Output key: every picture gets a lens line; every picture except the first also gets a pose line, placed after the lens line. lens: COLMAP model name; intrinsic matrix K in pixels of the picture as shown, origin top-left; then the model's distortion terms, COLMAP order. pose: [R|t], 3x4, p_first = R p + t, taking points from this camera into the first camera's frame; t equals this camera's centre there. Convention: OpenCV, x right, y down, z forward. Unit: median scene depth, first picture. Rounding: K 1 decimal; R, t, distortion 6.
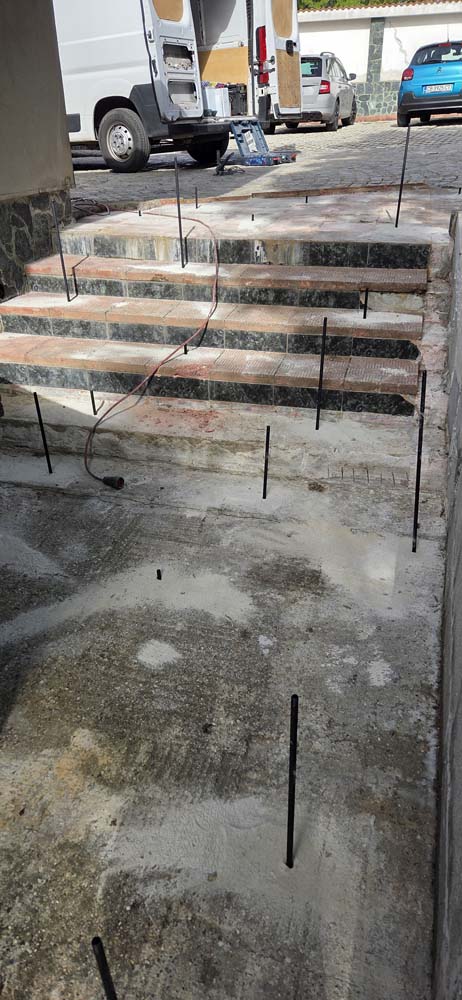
lens RADIAL K [[665.6, 0, 231.4], [0, 665.6, 508.4], [0, 0, 1]] dist [0.078986, -0.058823]
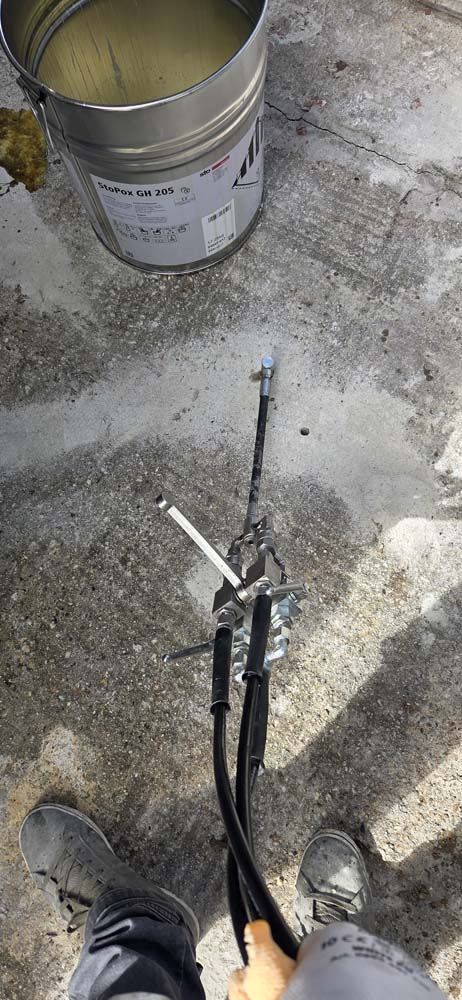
lens RADIAL K [[665.6, 0, 221.7], [0, 665.6, 493.6], [0, 0, 1]] dist [0.078986, -0.058823]
pose [[0.953484, 0.268877, -0.136281, -0.038423], [-0.088523, 0.681919, 0.726051, -0.144987], [0.288152, -0.680214, 0.674001, 0.460178]]
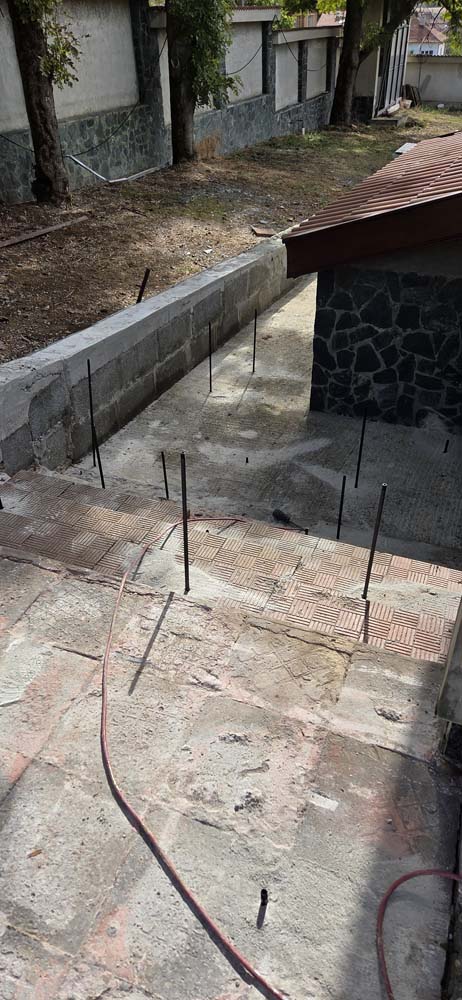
lens RADIAL K [[665.6, 0, 230.2], [0, 665.6, 500.1], [0, 0, 1]] dist [0.078986, -0.058823]
pose [[-0.991673, -0.053394, 0.117188, -0.212148], [0.085066, 0.411602, 0.907385, -1.120645], [-0.096684, 0.909798, -0.403633, 1.389789]]
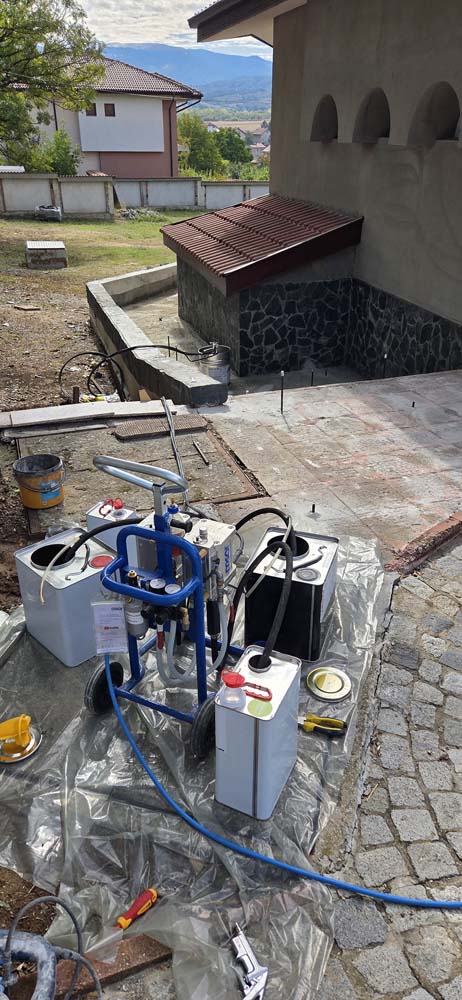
lens RADIAL K [[665.6, 0, 232.4], [0, 665.6, 512.1], [0, 0, 1]] dist [0.078986, -0.058823]
pose [[-0.846037, 0.270408, -0.459456, 1.116344], [-0.261418, 0.540676, 0.799581, -1.527771], [0.464631, 0.796585, -0.386743, 1.929813]]
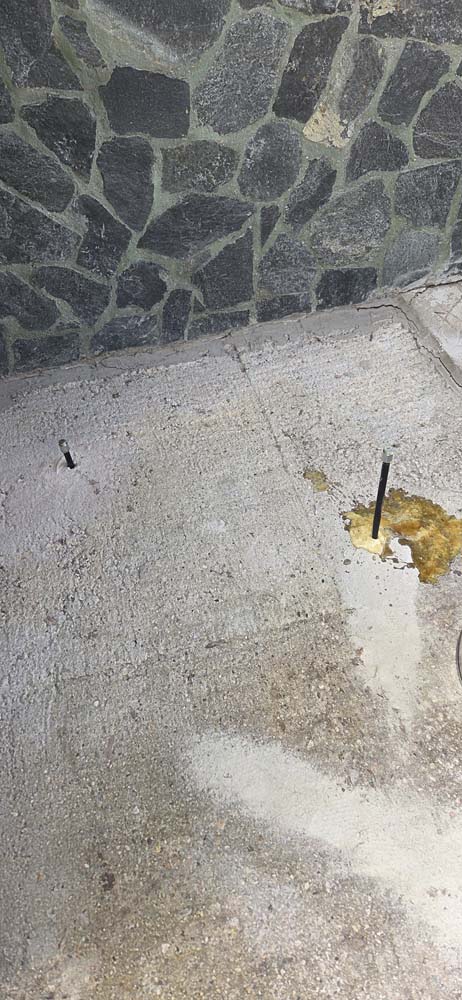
lens RADIAL K [[665.6, 0, 241.8], [0, 665.6, 491.7], [0, 0, 1]] dist [0.078986, -0.058823]
pose [[0.547583, 0.647622, -0.529848, -0.126959], [-0.398879, 0.758674, 0.515082, -0.181468], [0.735560, -0.070705, 0.673760, 0.457228]]
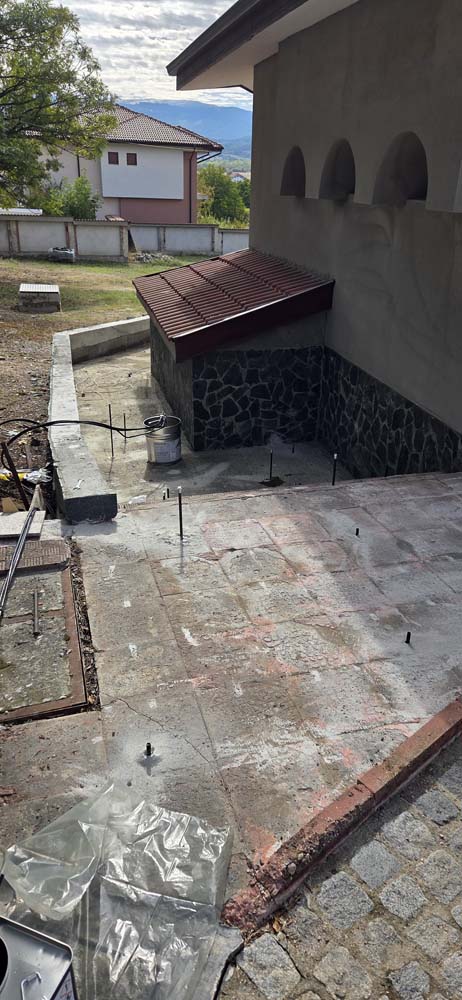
lens RADIAL K [[665.6, 0, 240.9], [0, 665.6, 494.5], [0, 0, 1]] dist [0.078986, -0.058823]
pose [[-0.859543, 0.205181, -0.468067, 0.716413], [-0.271559, 0.592508, 0.758413, -1.410909], [0.432946, 0.778996, -0.453567, 1.729771]]
